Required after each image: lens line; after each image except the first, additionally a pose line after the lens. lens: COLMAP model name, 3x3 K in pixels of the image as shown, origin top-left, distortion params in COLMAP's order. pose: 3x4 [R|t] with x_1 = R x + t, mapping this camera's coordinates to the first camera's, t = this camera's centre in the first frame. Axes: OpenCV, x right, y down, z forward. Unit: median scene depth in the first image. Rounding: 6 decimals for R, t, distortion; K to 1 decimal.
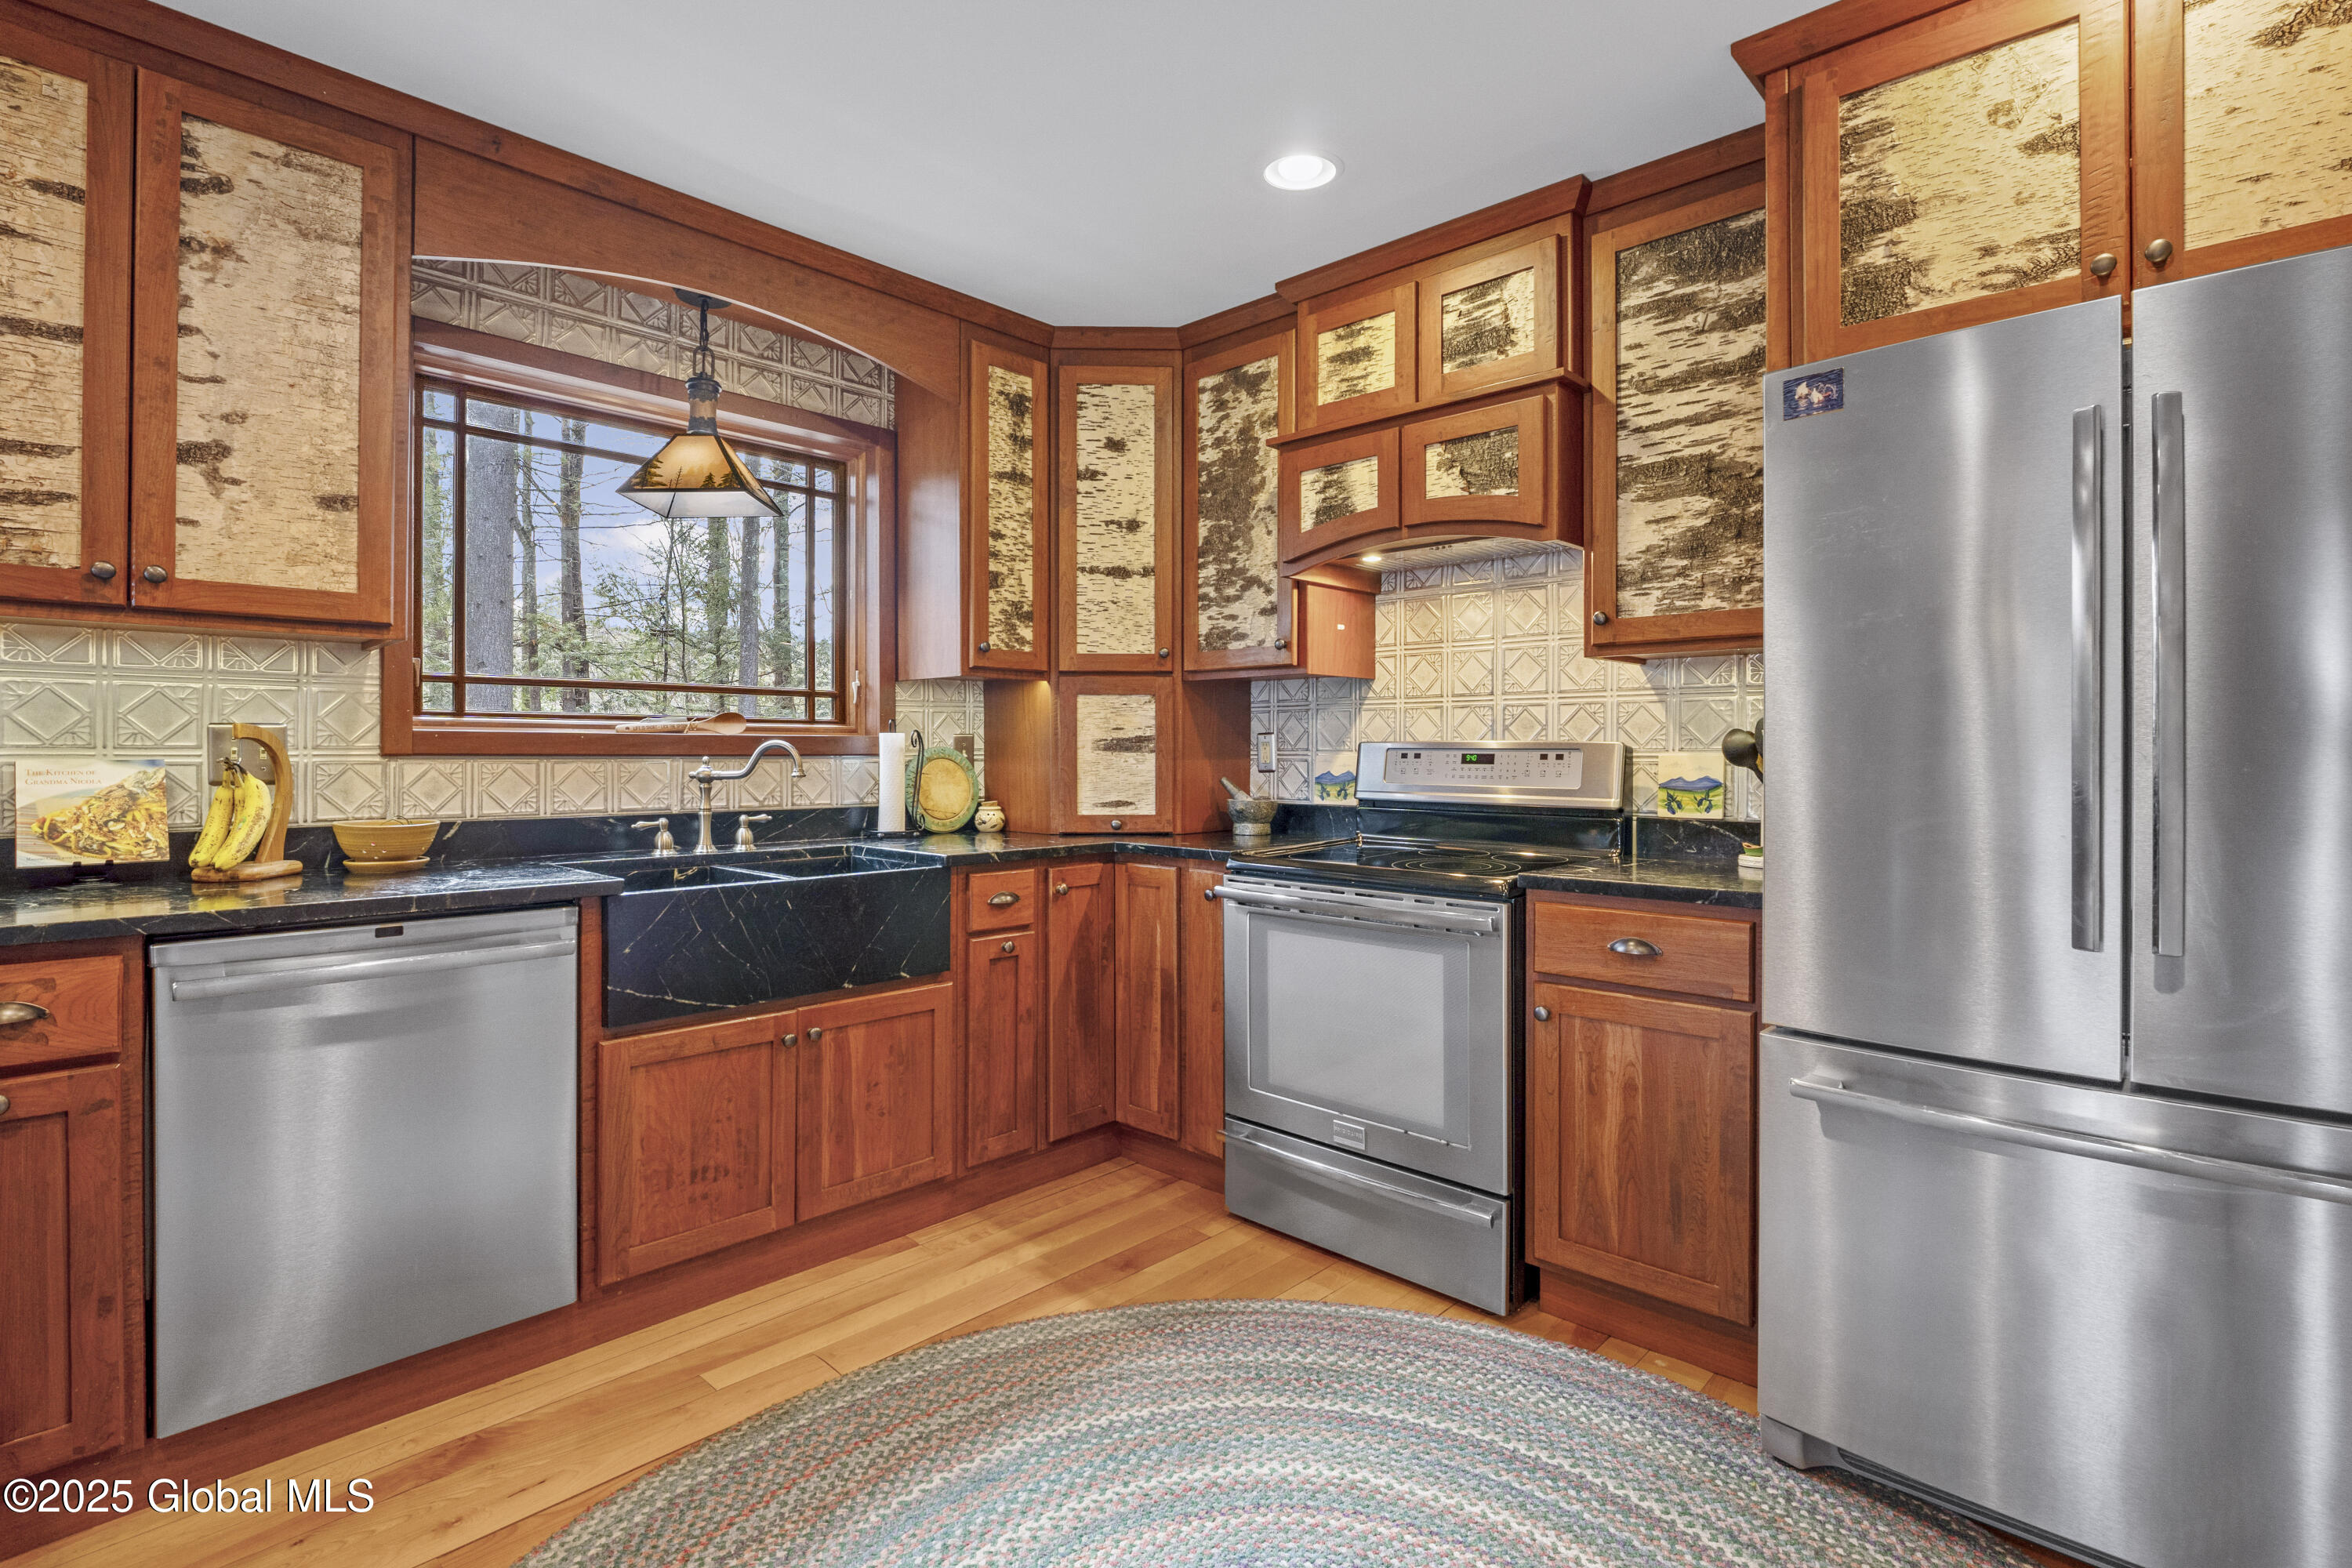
lens RADIAL K [[1122.9, 0, 1181.1], [0, 1122.9, 747.9], [0, 0, 1]] dist [-0.003840, -0.001108]
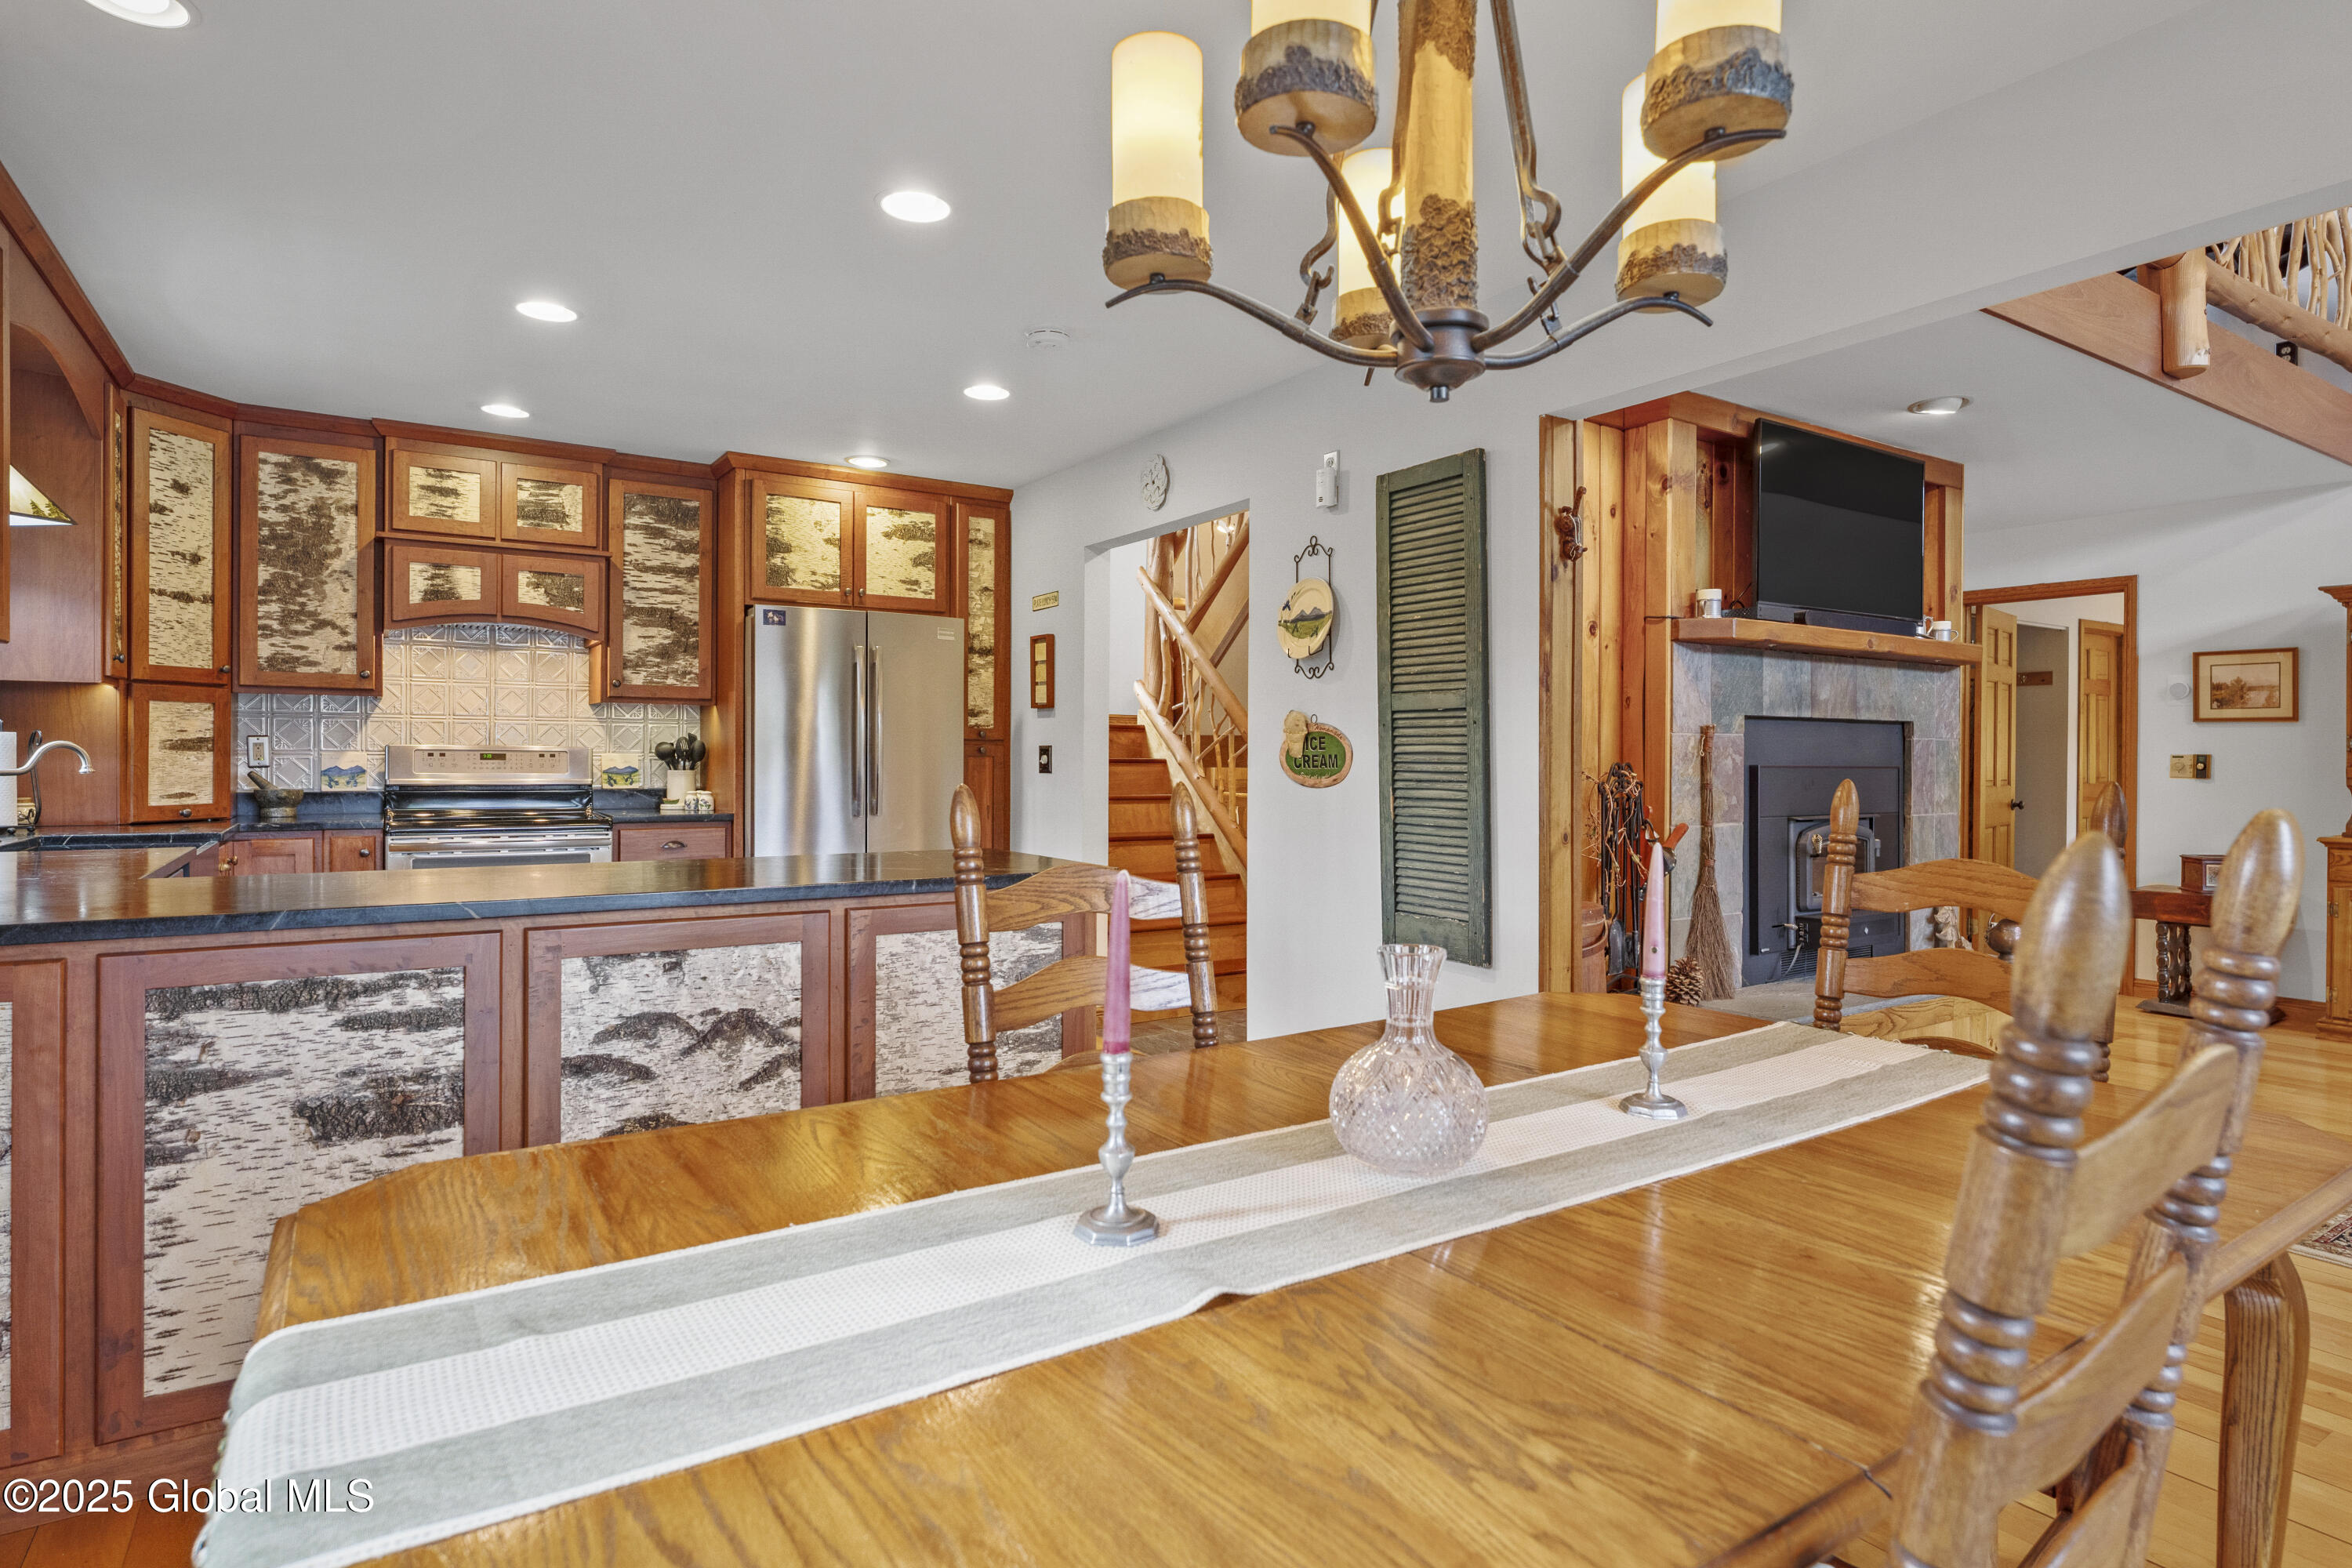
lens RADIAL K [[1238.3, 0, 1186.0], [0, 1238.3, 760.9], [0, 0, 1]] dist [0.000015, -0.000043]
pose [[0.228782, -0.003834, 0.973470, -1.071372], [-0.011702, 0.999909, 0.006688, -0.006656], [-0.973407, -0.012922, 0.228716, -0.313422]]
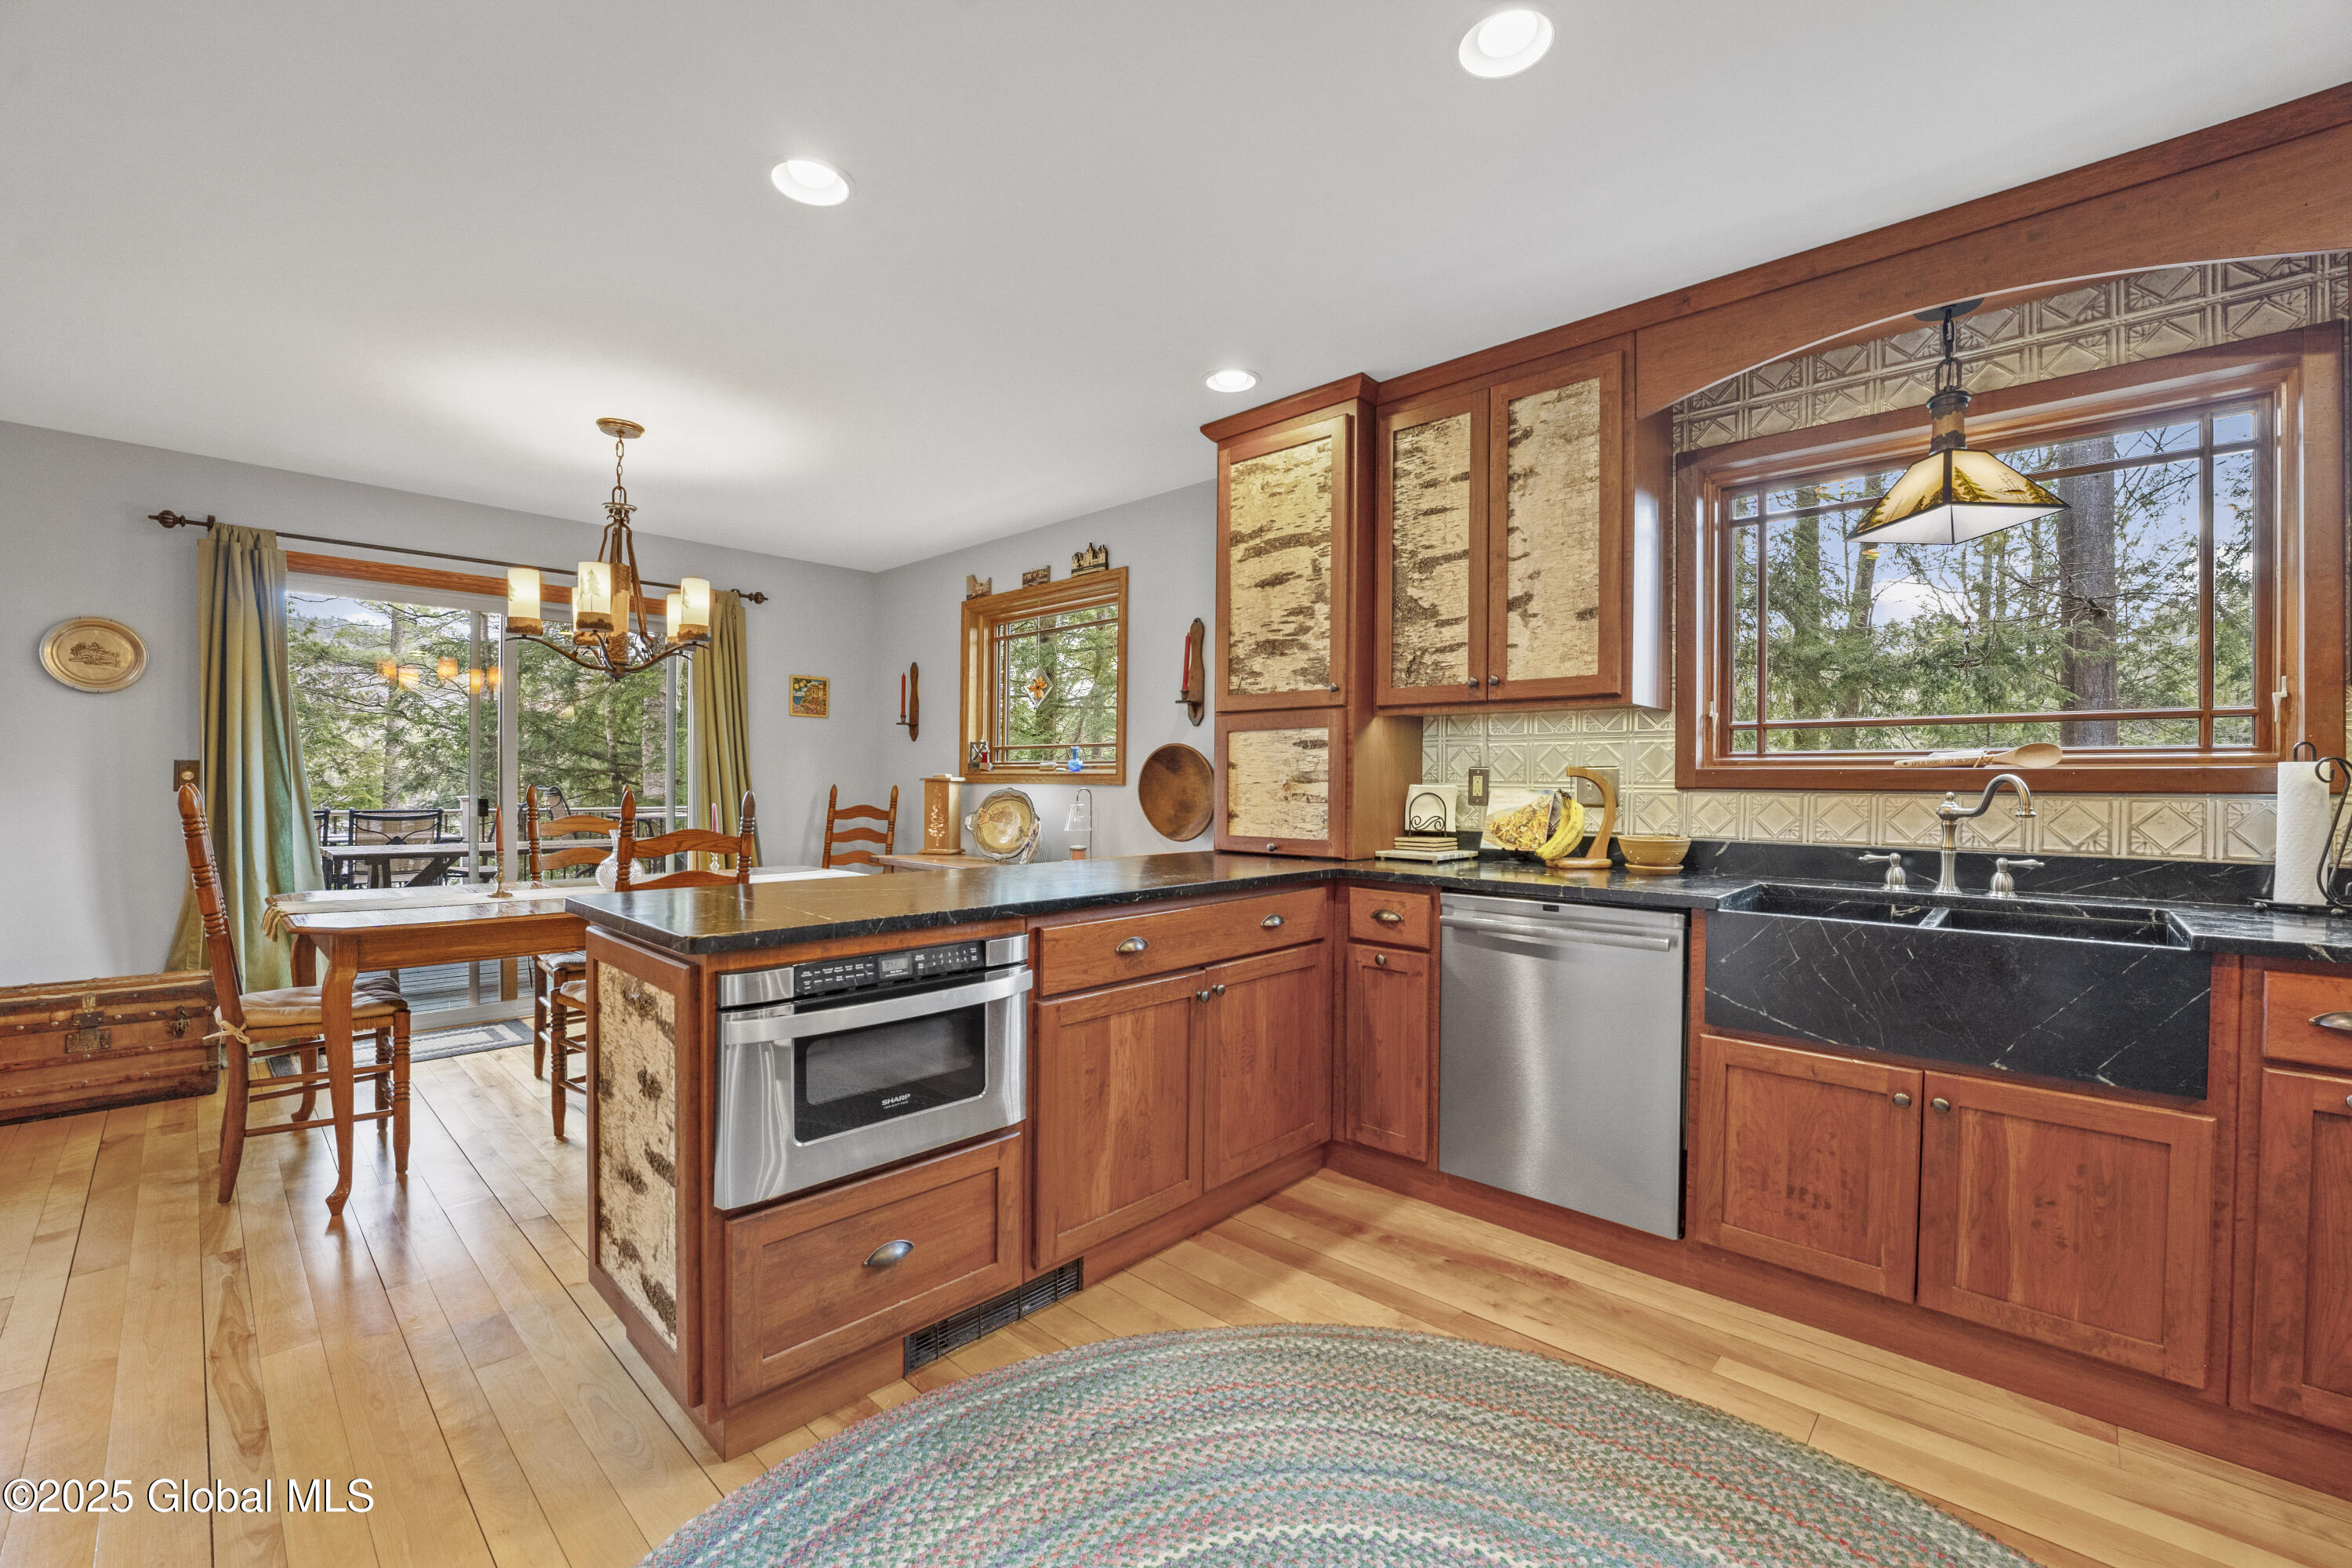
lens RADIAL K [[960.4, 0, 1176.0], [0, 960.4, 784.0], [0, 0, 1]] dist [-0.015487, 0.000272]
pose [[0.008686, -0.000256, -0.999962, 0.903580], [-0.002677, 0.999996, -0.000279, 0.006935], [0.999959, 0.002680, 0.008685, 0.842839]]
